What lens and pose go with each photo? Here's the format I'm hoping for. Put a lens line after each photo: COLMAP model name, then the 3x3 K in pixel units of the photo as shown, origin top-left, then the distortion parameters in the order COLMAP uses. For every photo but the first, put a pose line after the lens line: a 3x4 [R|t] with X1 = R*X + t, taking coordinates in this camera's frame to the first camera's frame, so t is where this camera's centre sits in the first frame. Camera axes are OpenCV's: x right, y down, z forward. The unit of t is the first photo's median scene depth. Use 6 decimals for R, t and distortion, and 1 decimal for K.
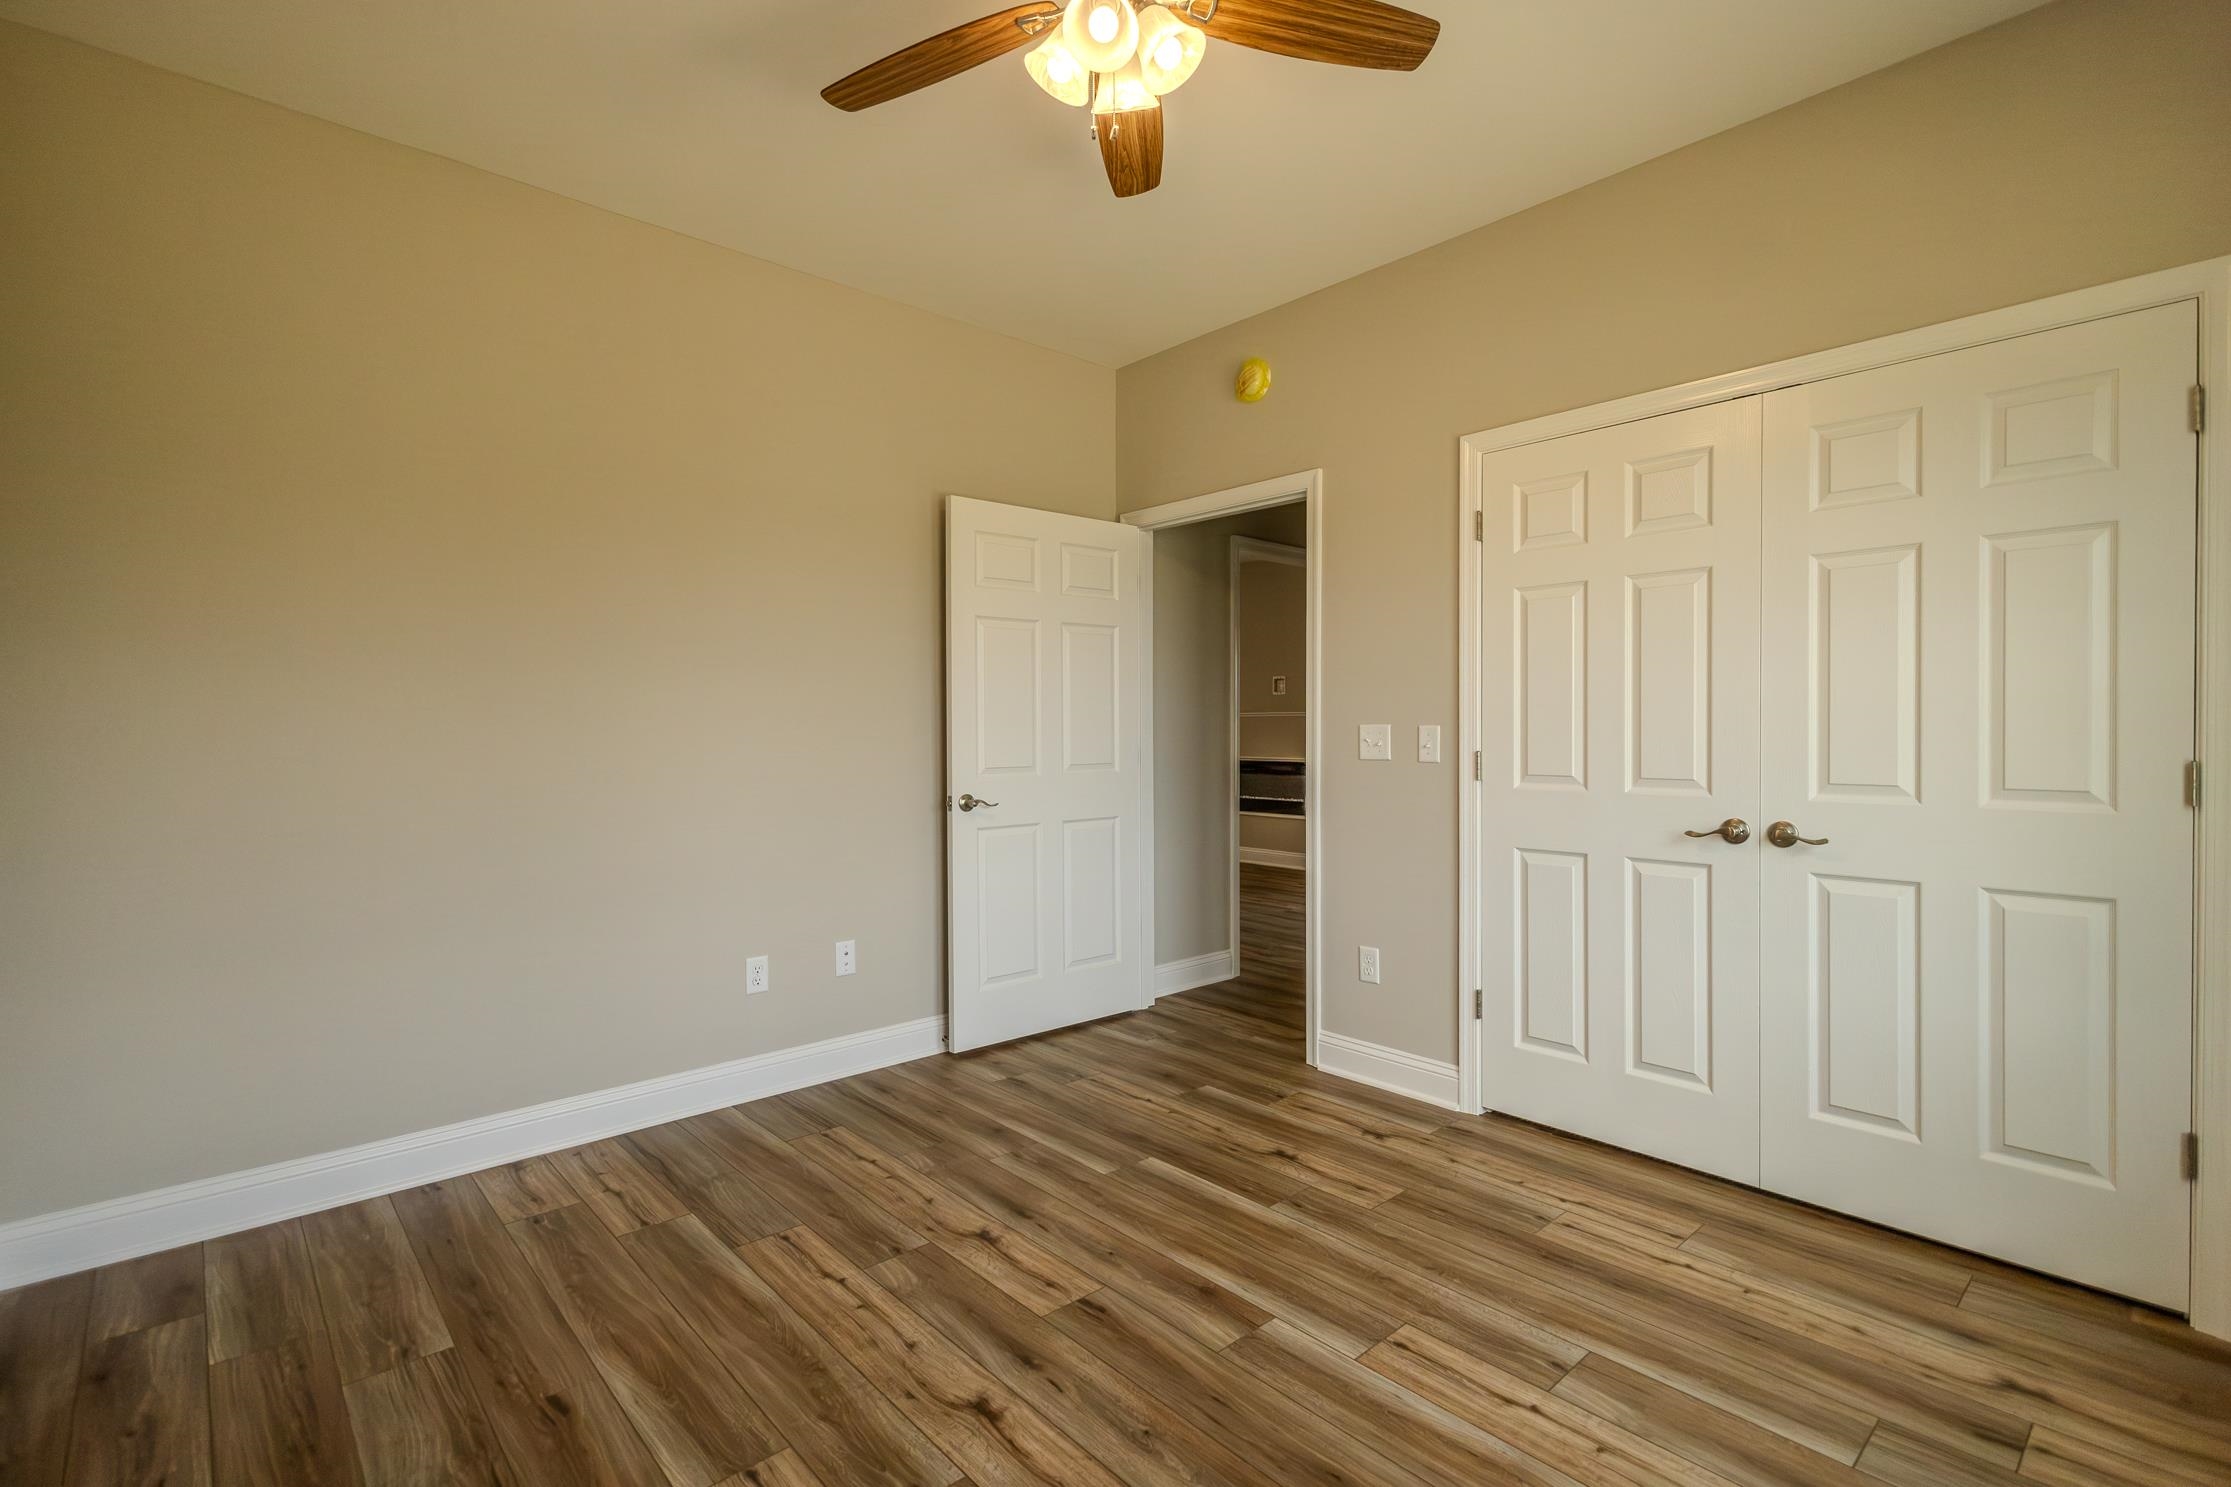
lens RADIAL K [[1023.5, 0, 1140.7], [0, 1023.5, 741.7], [0, 0, 1]] dist [0.016883, -0.006648]
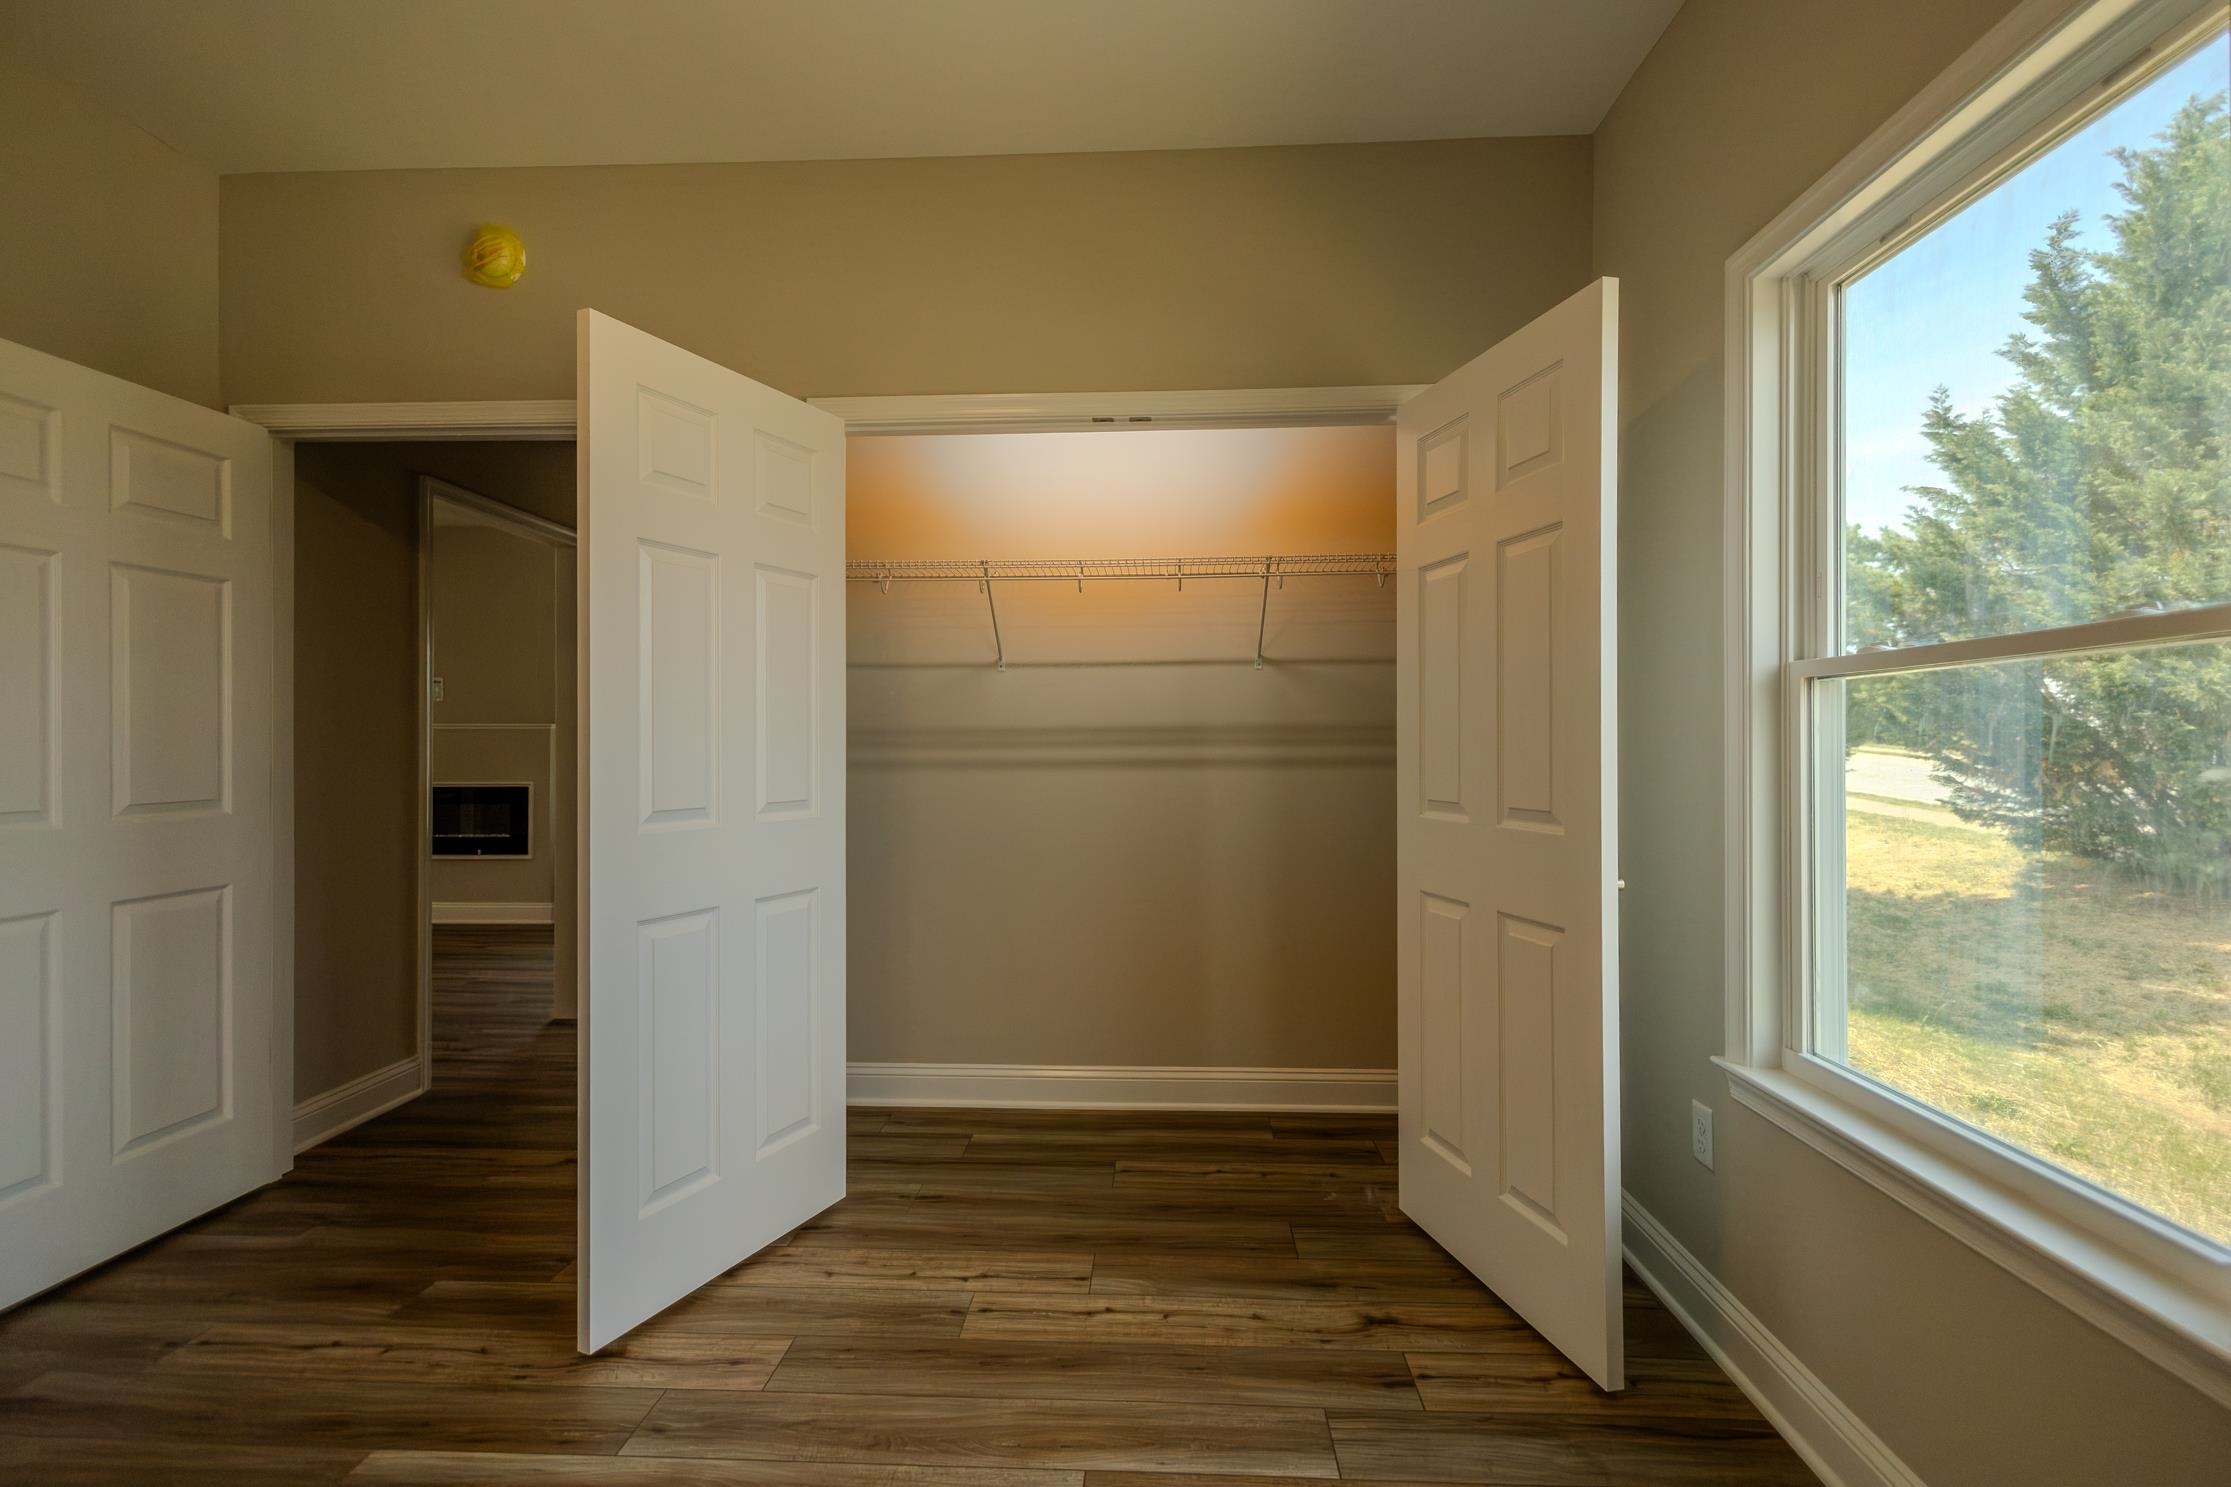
lens RADIAL K [[1023.5, 0, 1151.5], [0, 1023.5, 742.7], [0, 0, 1]] dist [0.016883, -0.006648]
pose [[0.714642, 0.004233, 0.699478, -0.091212], [0.004989, 0.999925, -0.011149, -0.004862], [-0.699473, 0.011457, 0.714567, 0.239847]]
